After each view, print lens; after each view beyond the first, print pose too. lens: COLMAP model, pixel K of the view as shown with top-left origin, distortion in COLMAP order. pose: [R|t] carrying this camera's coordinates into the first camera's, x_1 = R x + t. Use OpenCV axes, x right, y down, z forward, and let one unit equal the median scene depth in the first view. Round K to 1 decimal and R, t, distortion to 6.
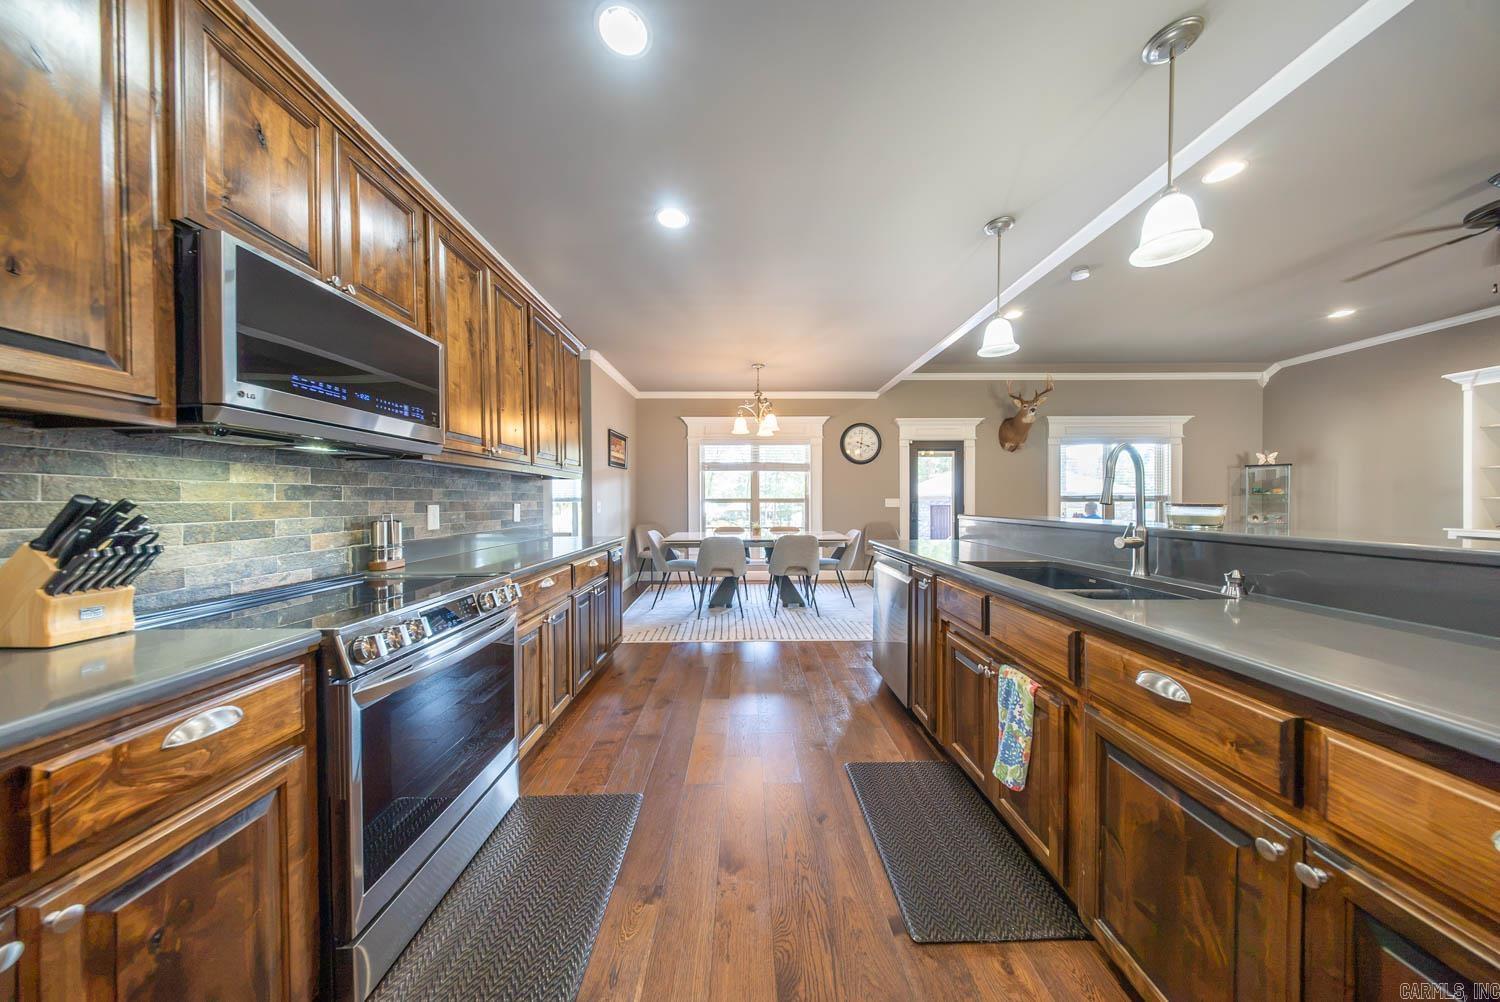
lens RADIAL K [[440.9, 0, 750.4], [0, 440.9, 504.1], [0, 0, 1]] dist [-0.004506, -0.000457]
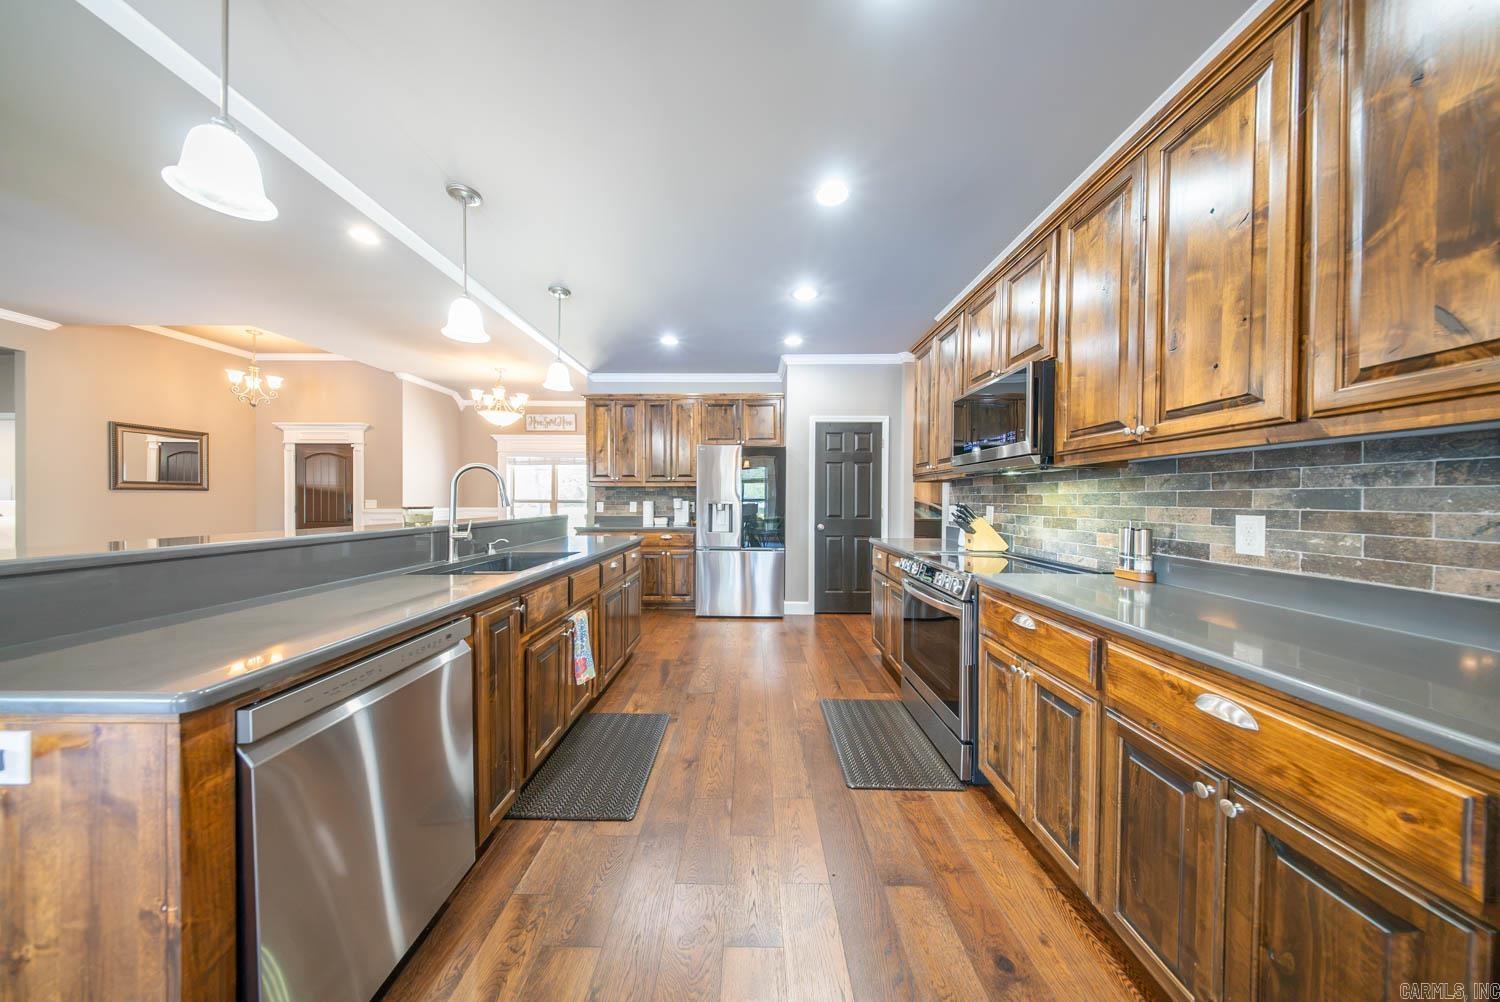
lens RADIAL K [[440.9, 0, 749.2], [0, 440.9, 502.6], [0, 0, 1]] dist [-0.004506, -0.000457]
pose [[-0.999736, -0.001558, 0.022926, -0.031218], [-0.001187, 0.999868, 0.016189, -0.031383], [-0.022949, 0.016158, -0.999606, 2.034765]]
